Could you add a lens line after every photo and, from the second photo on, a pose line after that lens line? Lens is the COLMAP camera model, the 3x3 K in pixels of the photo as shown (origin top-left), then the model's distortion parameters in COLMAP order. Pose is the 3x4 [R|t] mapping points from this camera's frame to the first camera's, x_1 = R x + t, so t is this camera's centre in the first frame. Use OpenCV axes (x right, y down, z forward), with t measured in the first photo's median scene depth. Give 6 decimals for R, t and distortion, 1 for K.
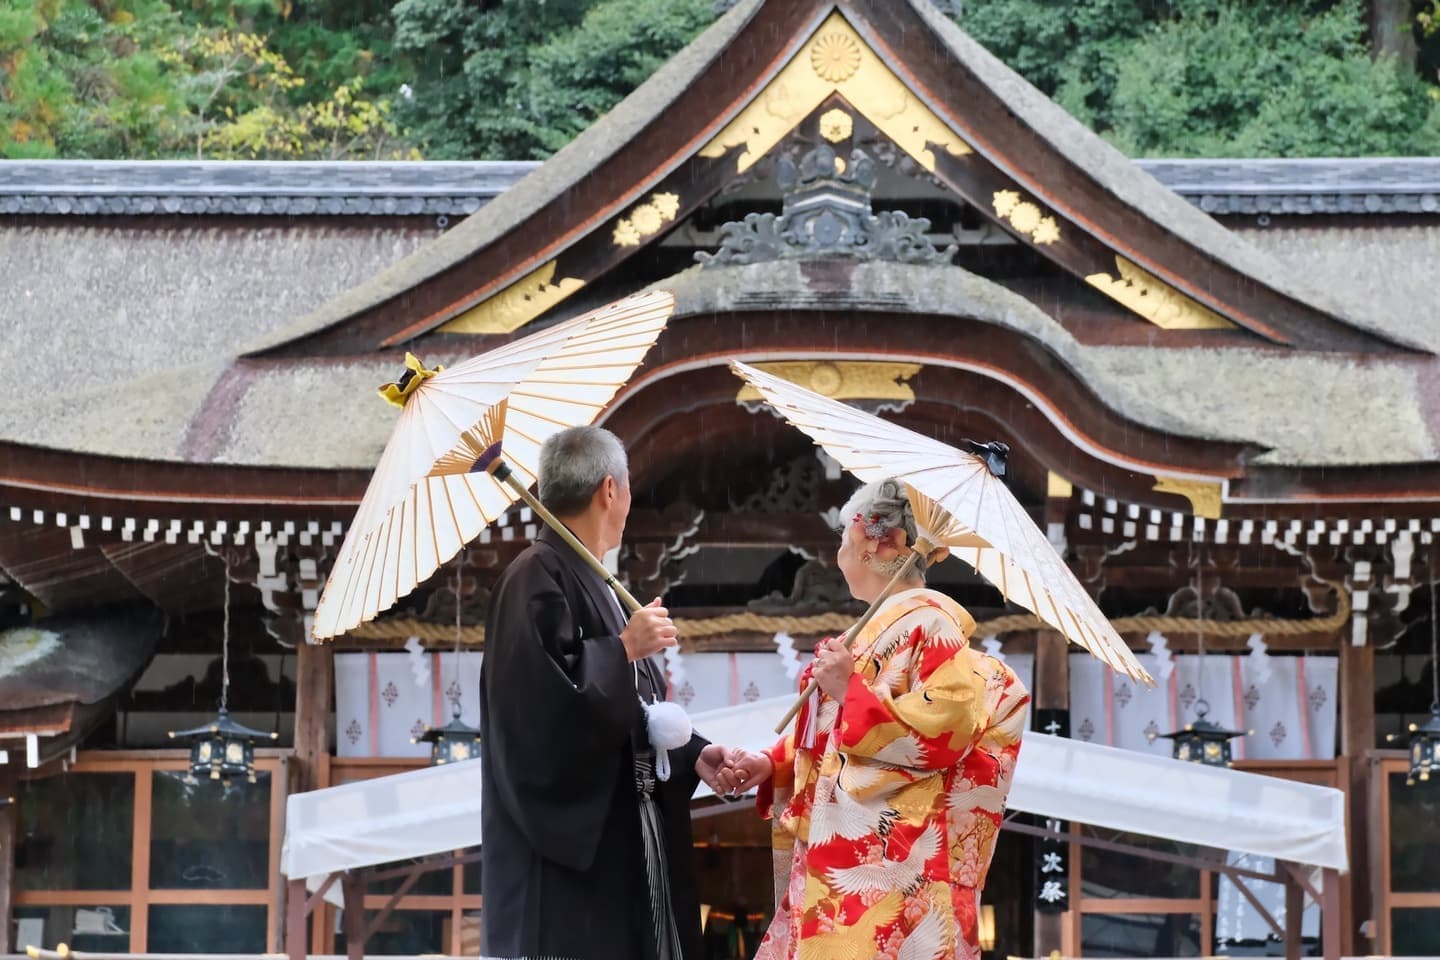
lens RADIAL K [[4640.6, 0, 720.0], [0, 4640.6, 480.0], [0, 0, 1]] dist [-0.030568, -1.297531]
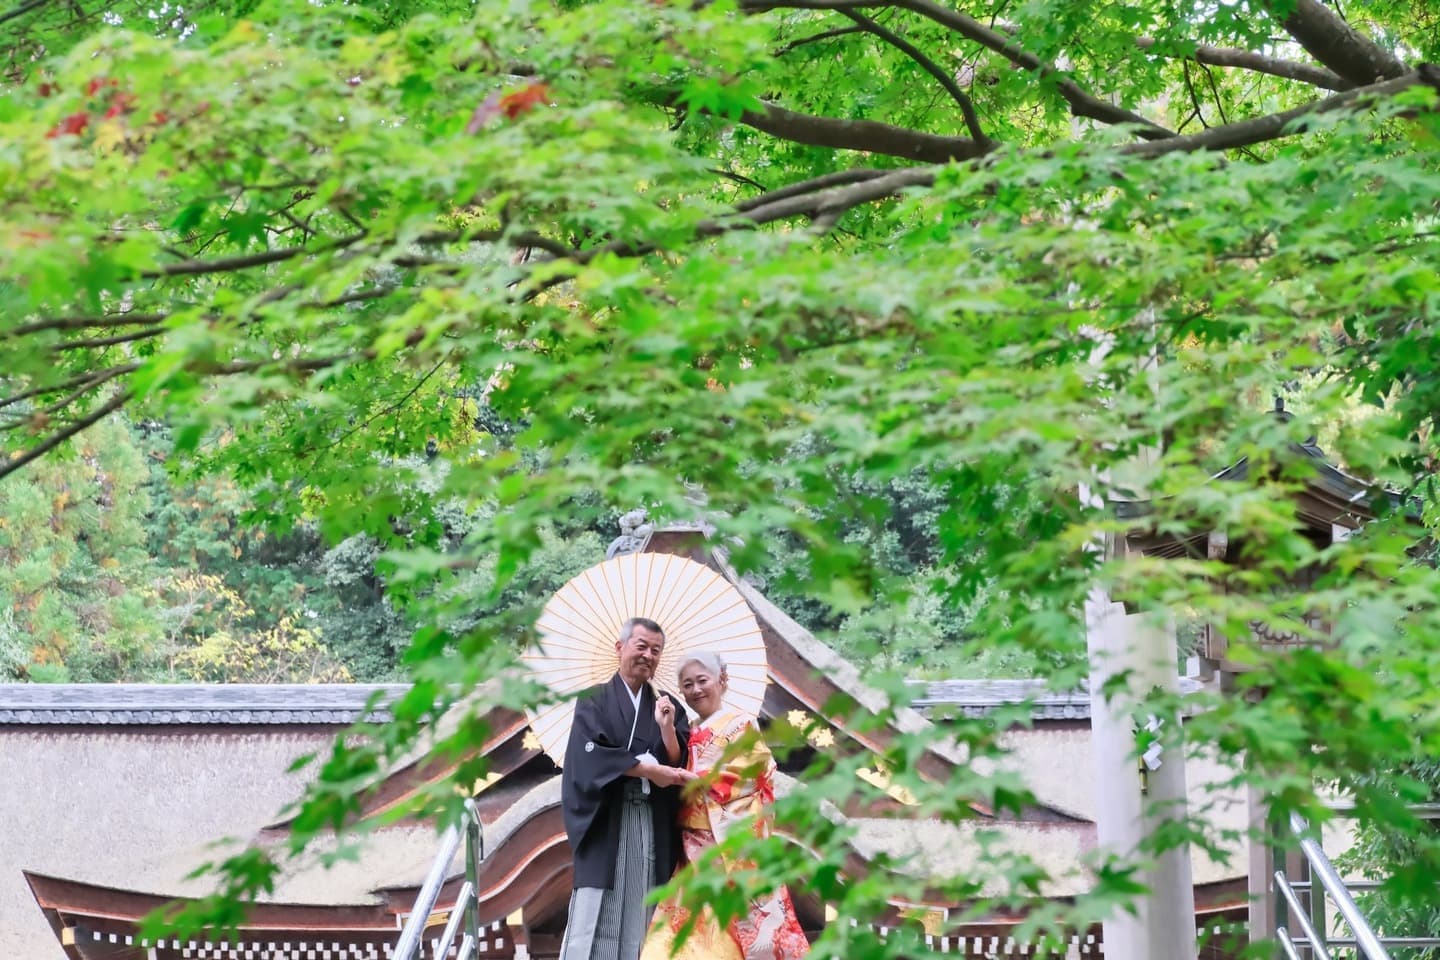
lens RADIAL K [[4640.6, 0, 720.0], [0, 4640.6, 480.0], [0, 0, 1]] dist [-0.030568, -1.297531]
pose [[0.999541, -0.006408, 0.029594, -0.000308], [0.009434, 0.994608, -0.103274, 0.010499], [-0.028773, 0.103506, 0.994213, -0.281914]]
